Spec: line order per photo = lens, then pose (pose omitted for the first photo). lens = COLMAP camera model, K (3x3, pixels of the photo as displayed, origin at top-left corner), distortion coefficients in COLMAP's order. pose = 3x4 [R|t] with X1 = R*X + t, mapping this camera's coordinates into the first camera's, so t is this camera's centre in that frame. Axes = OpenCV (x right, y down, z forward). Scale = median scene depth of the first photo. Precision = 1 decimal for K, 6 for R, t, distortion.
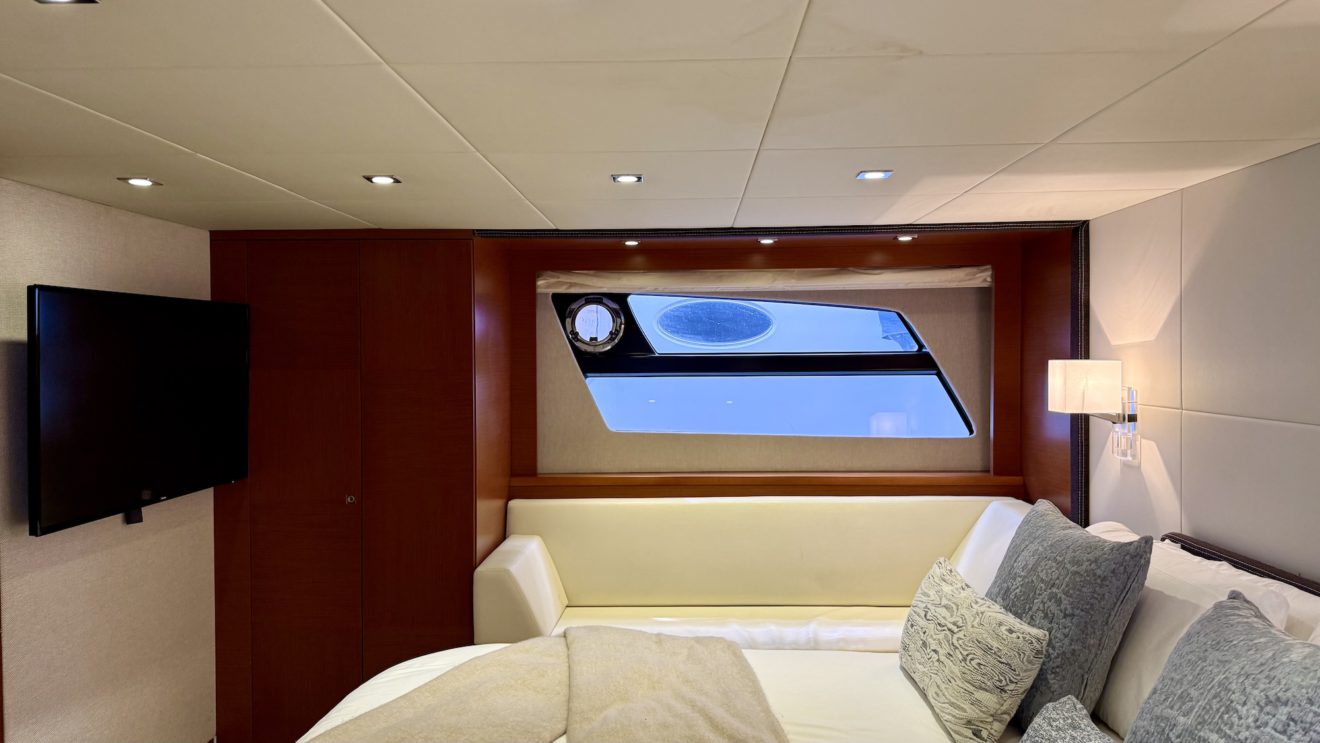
lens RADIAL K [[880.9, 0, 662.4], [0, 880.9, 370.2], [0, 0, 1]] dist [0.000175, 0.000602]
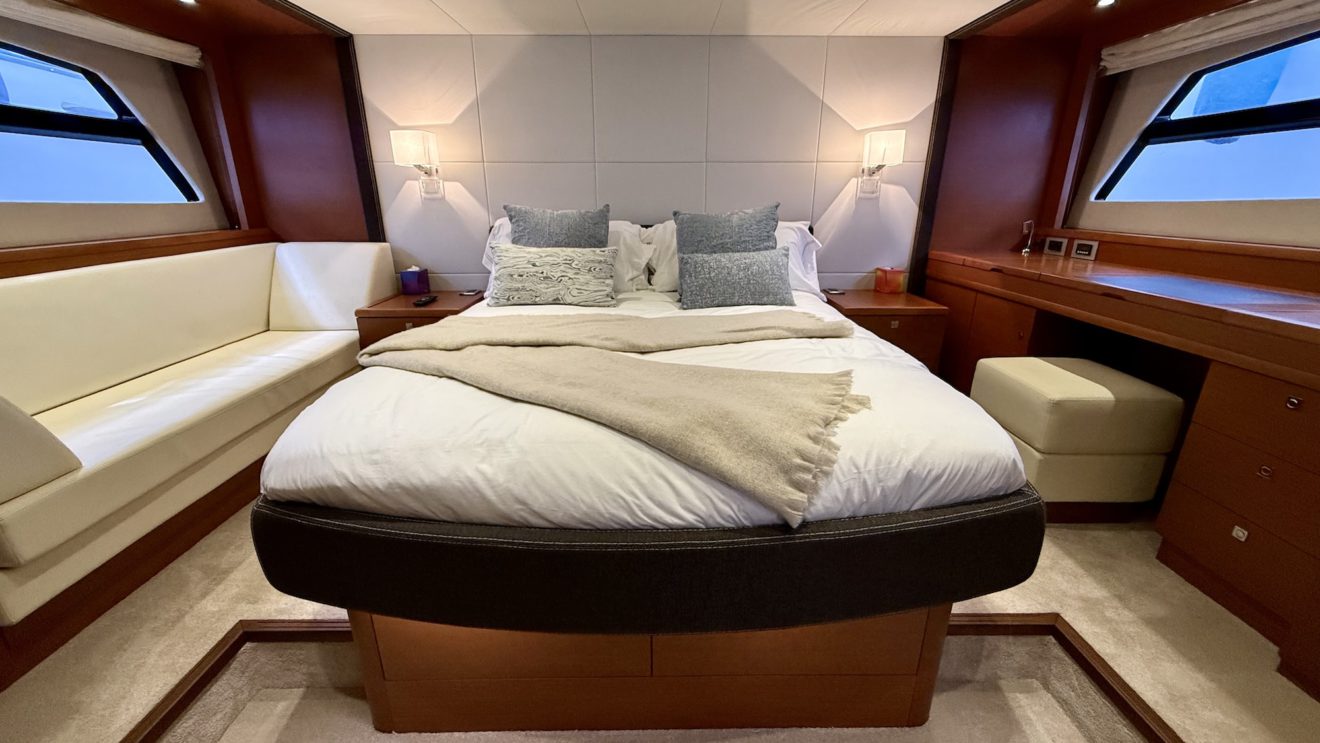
lens RADIAL K [[529.5, 0, 655.9], [0, 529.5, 366.0], [0, 0, 1]] dist [-0.000411, 0.000199]
pose [[-0.029920, -0.305580, 0.951696, -0.618467], [0.008262, 0.952014, 0.305942, 0.108039], [-0.999518, 0.017016, -0.025960, 0.590346]]
